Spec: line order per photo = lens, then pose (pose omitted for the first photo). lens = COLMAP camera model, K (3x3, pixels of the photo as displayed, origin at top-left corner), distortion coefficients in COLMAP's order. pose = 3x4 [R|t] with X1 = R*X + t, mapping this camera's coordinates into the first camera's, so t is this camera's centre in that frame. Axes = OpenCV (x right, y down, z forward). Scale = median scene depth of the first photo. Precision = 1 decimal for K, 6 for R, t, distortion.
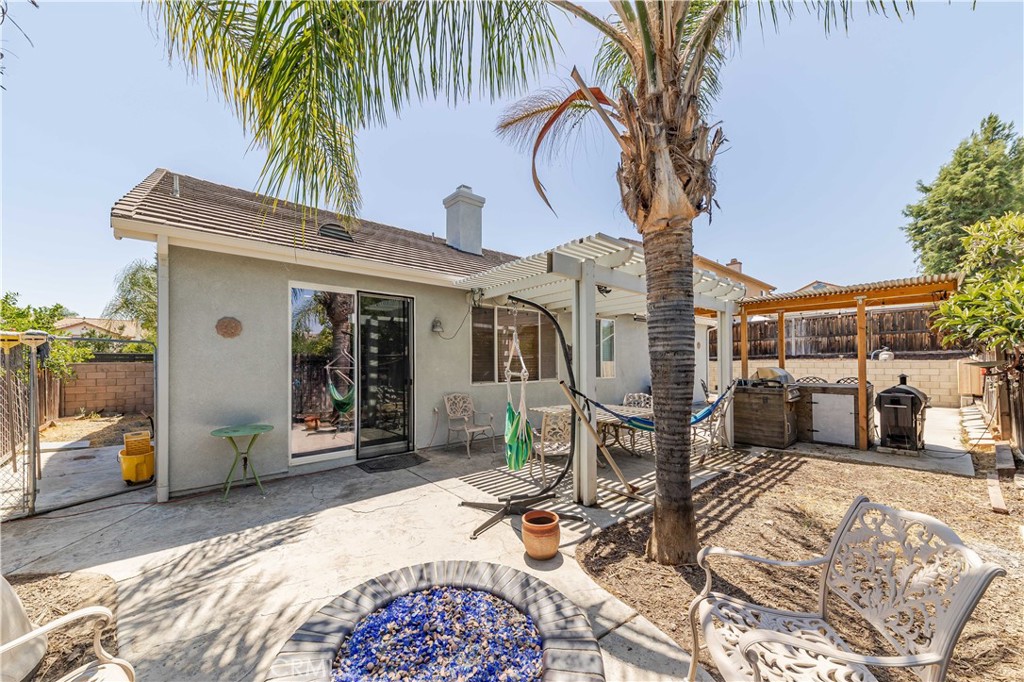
lens RADIAL K [[371.3, 0, 497.6], [0, 371.3, 353.9], [0, 0, 1]] dist [-0.005021, -0.000606]
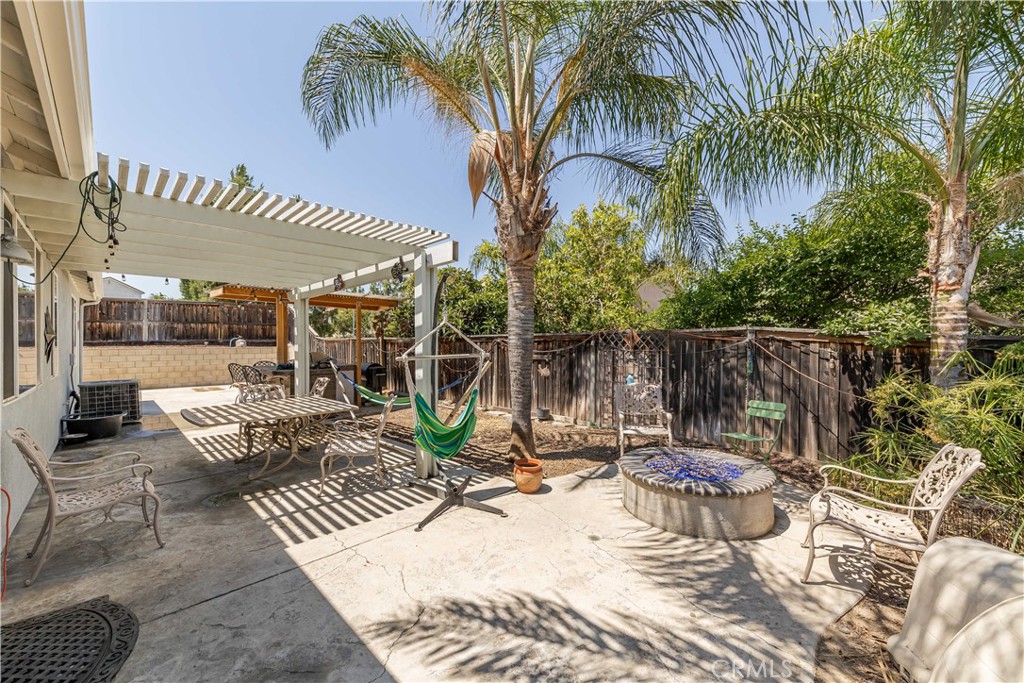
lens RADIAL K [[391.3, 0, 509.7], [0, 391.3, 348.0], [0, 0, 1]] dist [-0.000165, -0.000139]
pose [[-0.116198, -0.000100, 0.993226, -0.507395], [-0.015809, 0.999873, -0.001749, 0.015975], [-0.993100, -0.015906, -0.116185, 0.497937]]
